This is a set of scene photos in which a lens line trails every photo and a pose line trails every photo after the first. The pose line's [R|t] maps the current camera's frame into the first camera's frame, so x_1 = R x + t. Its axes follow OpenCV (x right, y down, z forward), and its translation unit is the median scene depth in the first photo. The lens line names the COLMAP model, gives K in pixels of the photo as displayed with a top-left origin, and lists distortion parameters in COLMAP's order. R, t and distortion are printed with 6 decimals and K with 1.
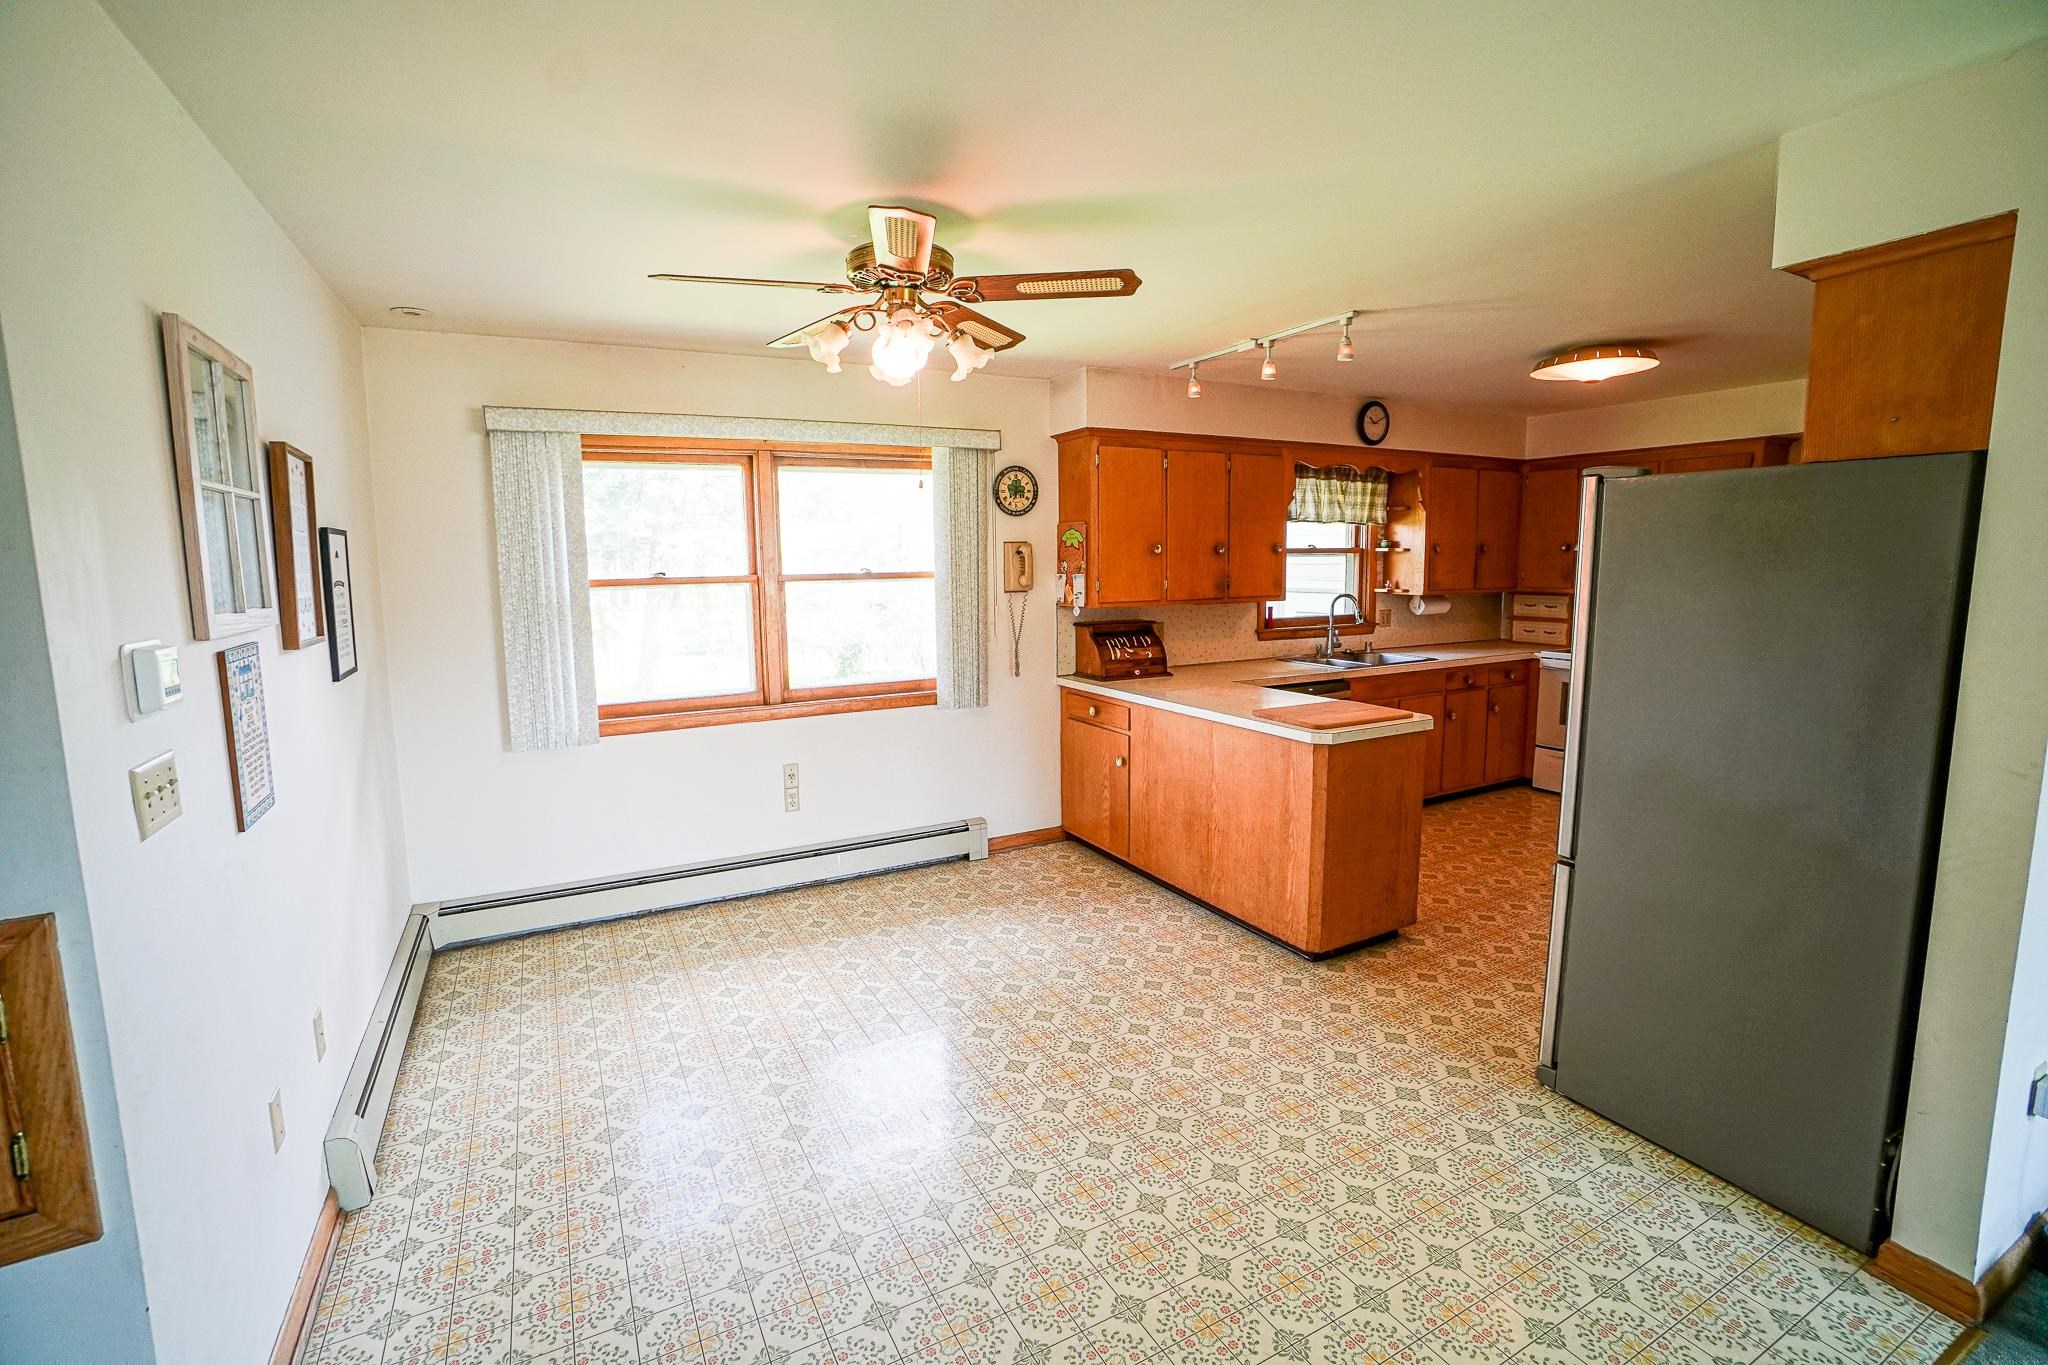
lens RADIAL K [[897.2, 0, 1004.8], [0, 897.2, 662.0], [0, 0, 1]] dist [-0.068020, 0.023795]
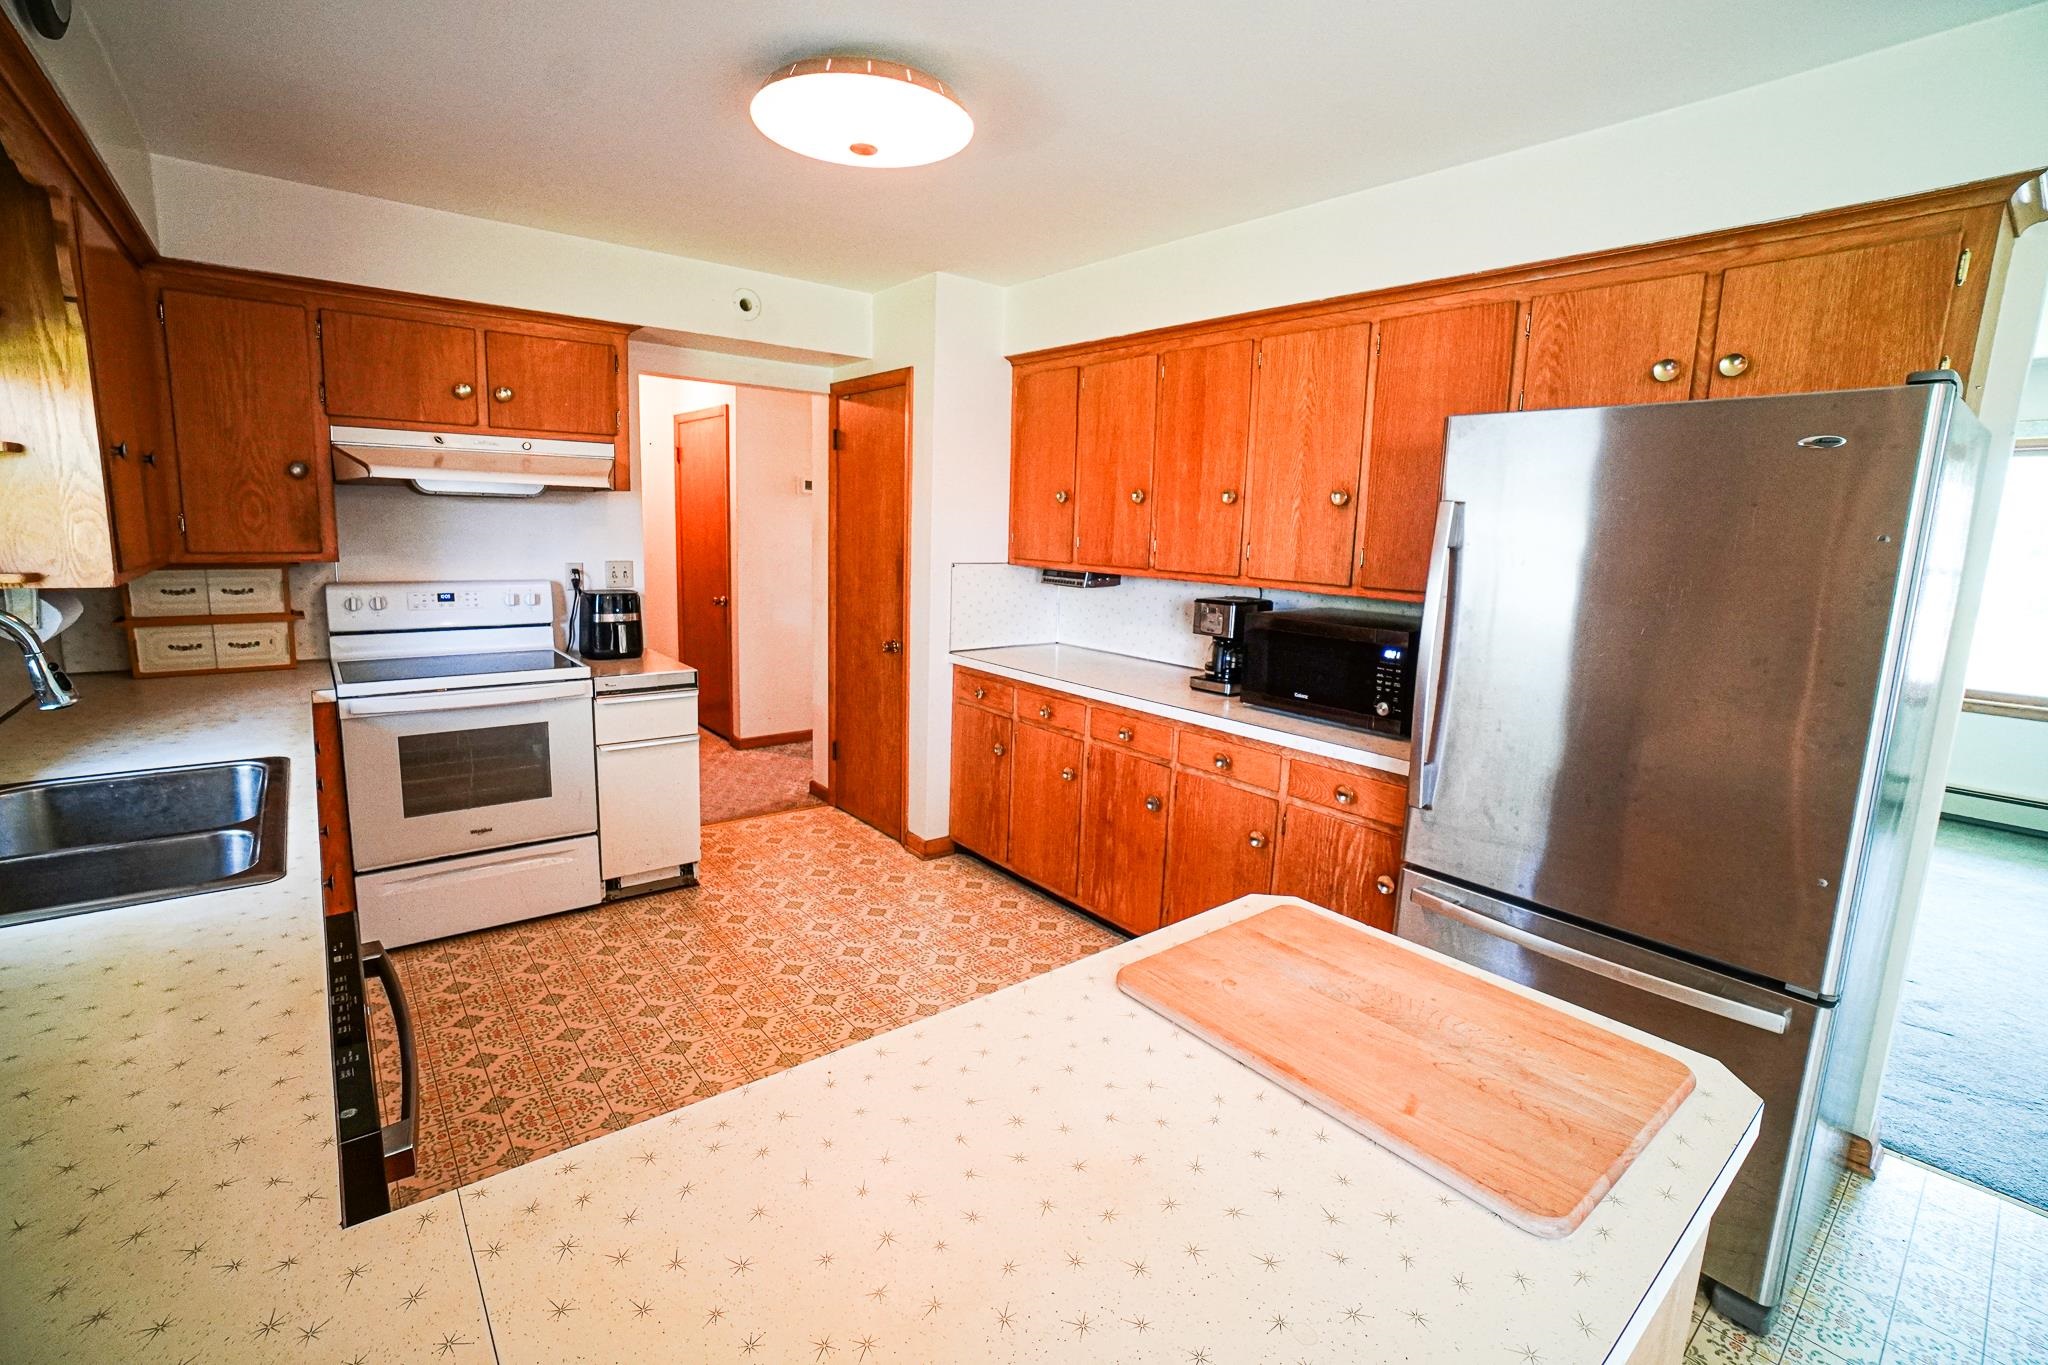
lens RADIAL K [[897.2, 0, 1004.8], [0, 897.2, 662.0], [0, 0, 1]] dist [-0.068020, 0.023795]
pose [[-0.192168, -0.147082, 0.970277, 0.099515], [0.084024, 0.982608, 0.165592, -0.090548], [-0.977758, 0.113348, -0.176468, 0.897135]]
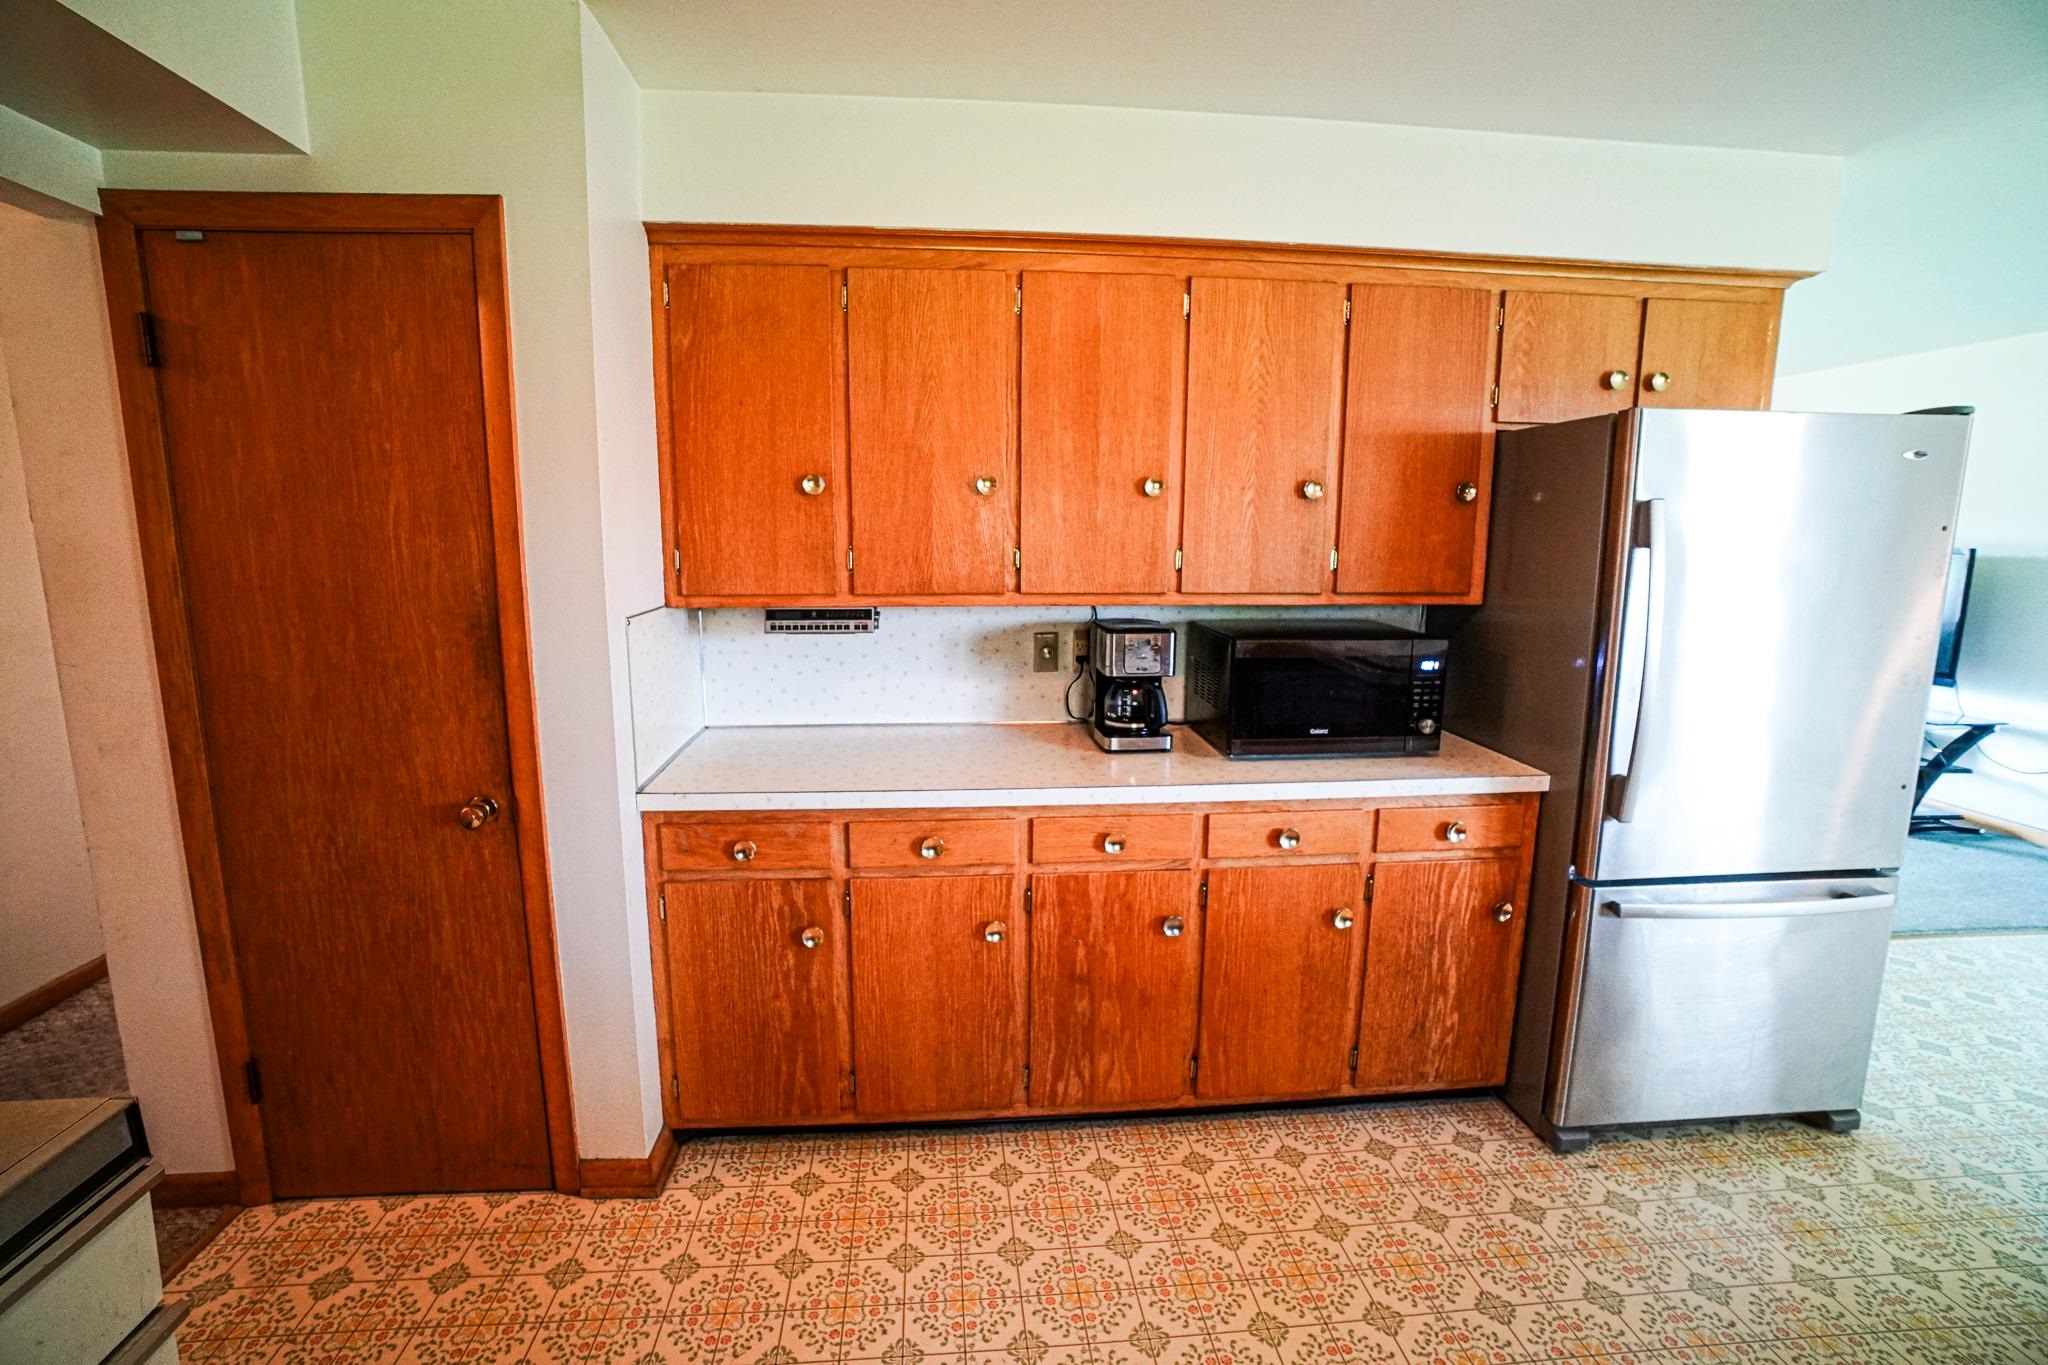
lens RADIAL K [[911.7, 0, 1003.7], [0, 911.7, 664.5], [0, 0, 1]] dist [-0.066628, 0.025513]
pose [[-0.923464, -0.052209, 0.380117, 0.605324], [0.050328, 0.965657, 0.254899, -0.124055], [-0.380370, 0.254520, -0.889122, 1.098879]]
